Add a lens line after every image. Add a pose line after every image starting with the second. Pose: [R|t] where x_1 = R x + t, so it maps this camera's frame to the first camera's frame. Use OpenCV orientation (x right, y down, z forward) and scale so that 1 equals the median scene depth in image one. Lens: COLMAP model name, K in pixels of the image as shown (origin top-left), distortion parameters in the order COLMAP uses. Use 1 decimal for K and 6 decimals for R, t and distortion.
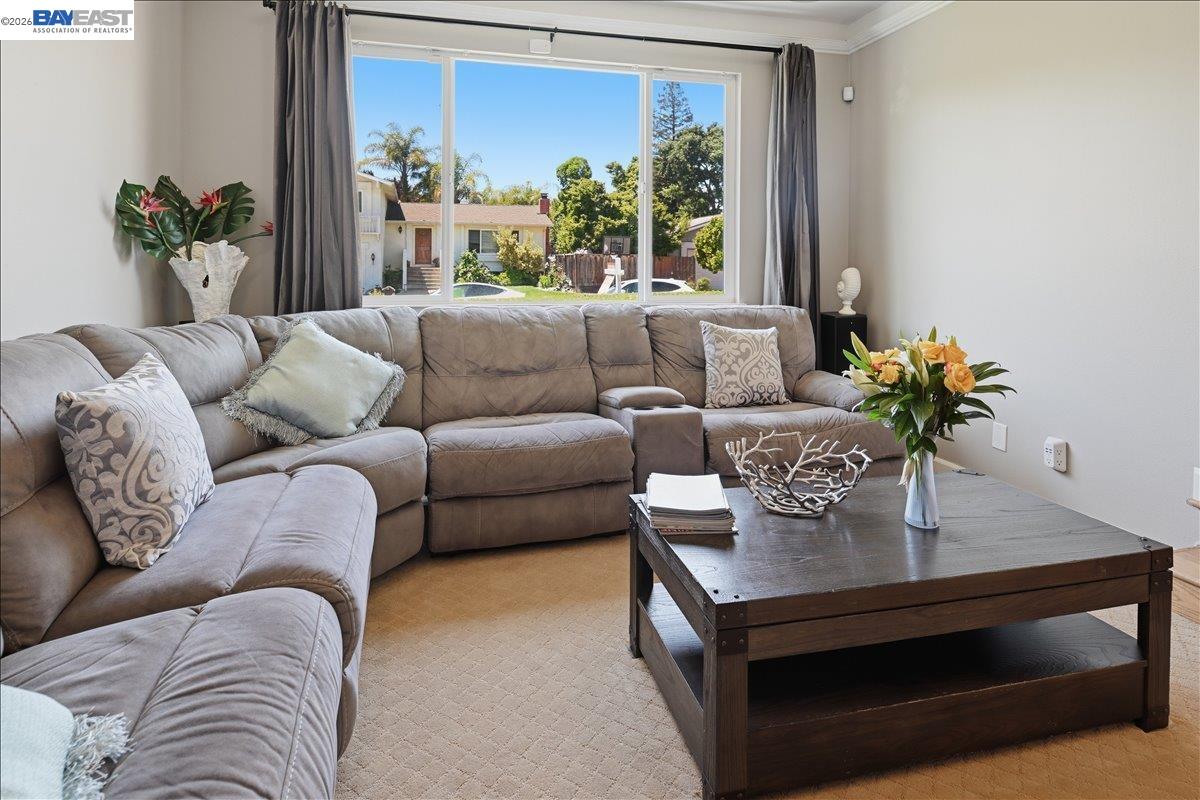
lens RADIAL K [[669.8, 0, 601.1], [0, 669.8, 263.9], [0, 0, 1]] dist [-0.003361, -0.002310]
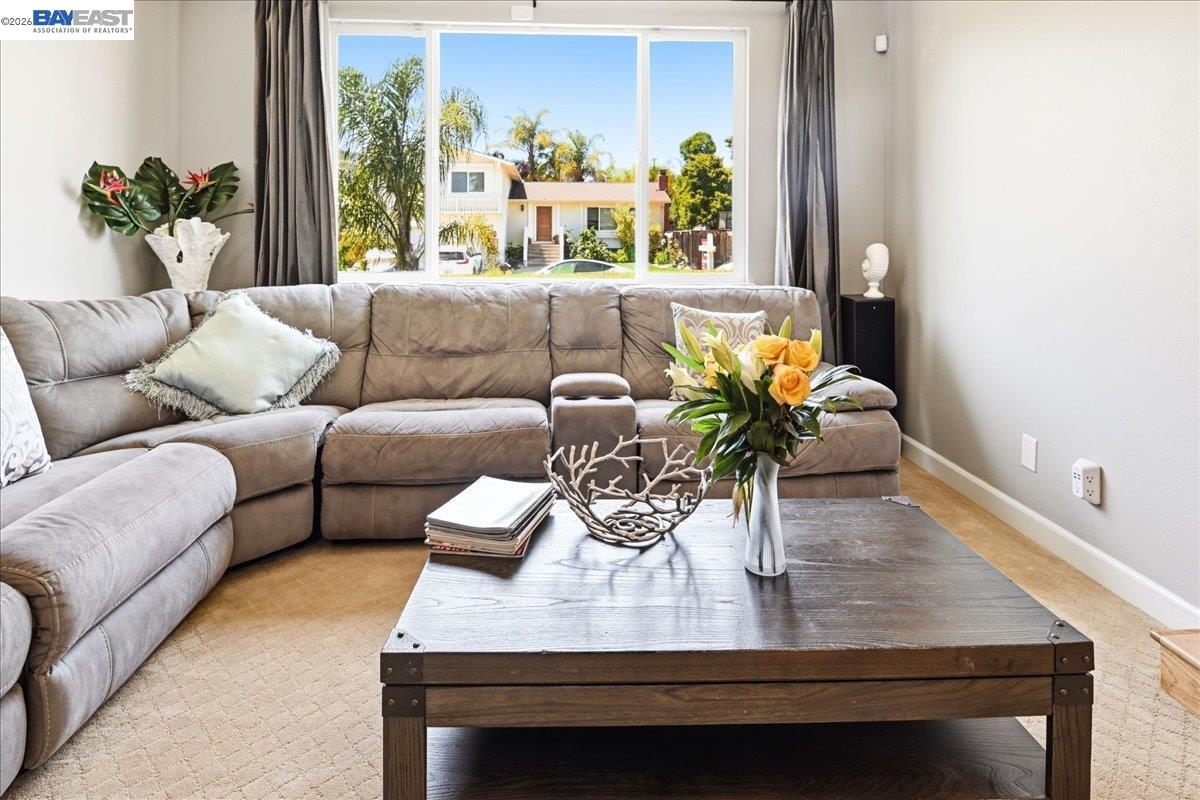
lens RADIAL K [[666.2, 0, 601.4], [0, 666.2, 237.3], [0, 0, 1]] dist [-0.004349, -0.002463]
pose [[0.978272, -0.002897, -0.207305, 0.250922], [0.001810, 0.999984, -0.005433, 0.002306], [0.207317, 0.004940, 0.978261, 0.107232]]
